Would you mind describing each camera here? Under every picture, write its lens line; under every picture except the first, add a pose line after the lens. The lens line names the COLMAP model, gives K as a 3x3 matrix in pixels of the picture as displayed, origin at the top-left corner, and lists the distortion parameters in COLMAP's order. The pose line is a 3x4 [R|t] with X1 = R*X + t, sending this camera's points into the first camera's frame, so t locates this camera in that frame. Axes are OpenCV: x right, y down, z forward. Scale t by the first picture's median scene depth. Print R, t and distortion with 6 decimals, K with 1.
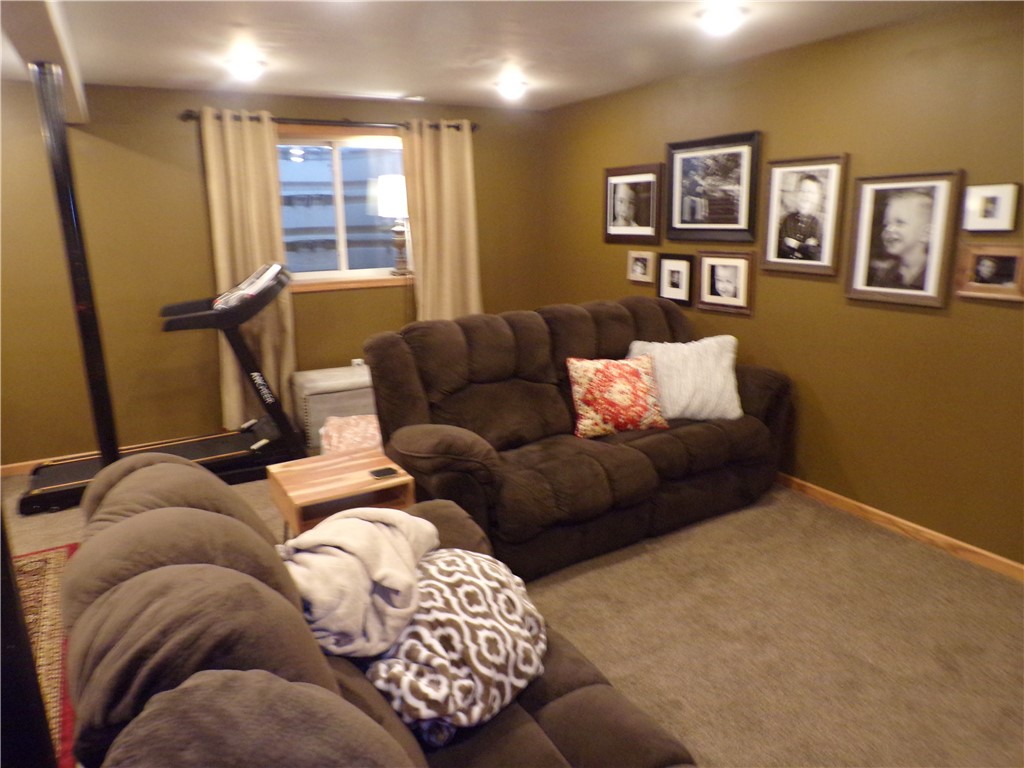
lens RADIAL K [[692.8, 0, 512.6], [0, 692.8, 382.9], [0, 0, 1]] dist [-0.012044, -0.001742]
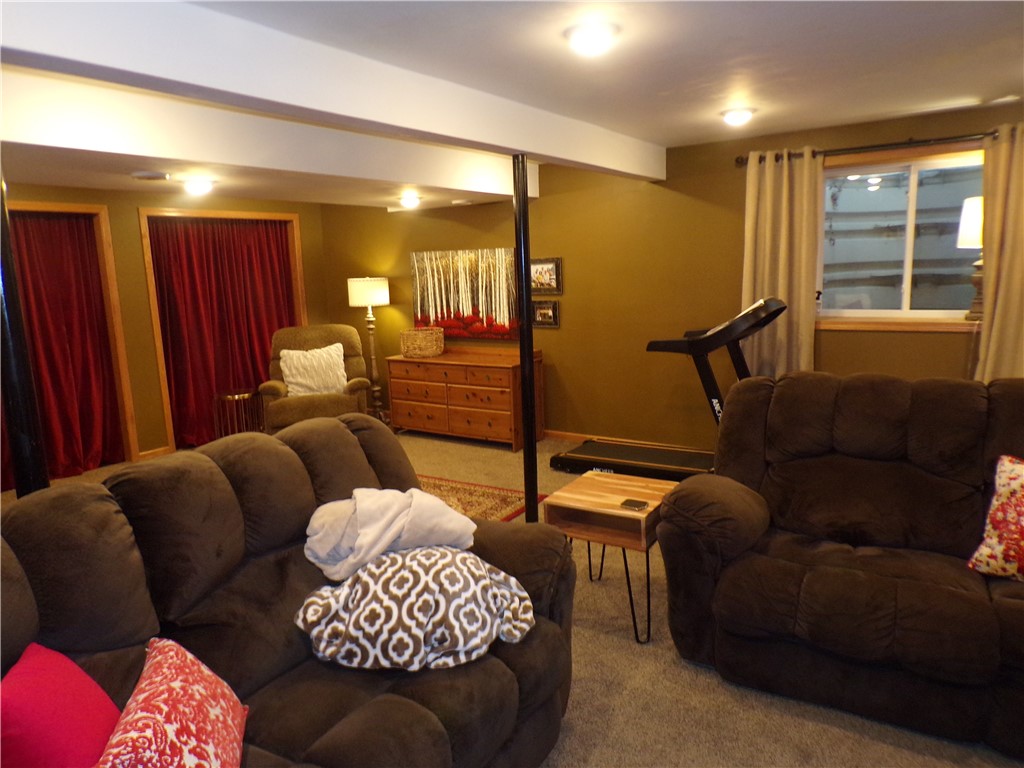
lens RADIAL K [[692.8, 0, 510.4], [0, 692.8, 382.8], [0, 0, 1]] dist [-0.012044, -0.001742]
pose [[0.446544, 0.151952, -0.881765, 0.420588], [-0.183260, 0.980115, 0.076094, -0.063159], [0.875793, 0.127613, 0.465511, 0.226937]]
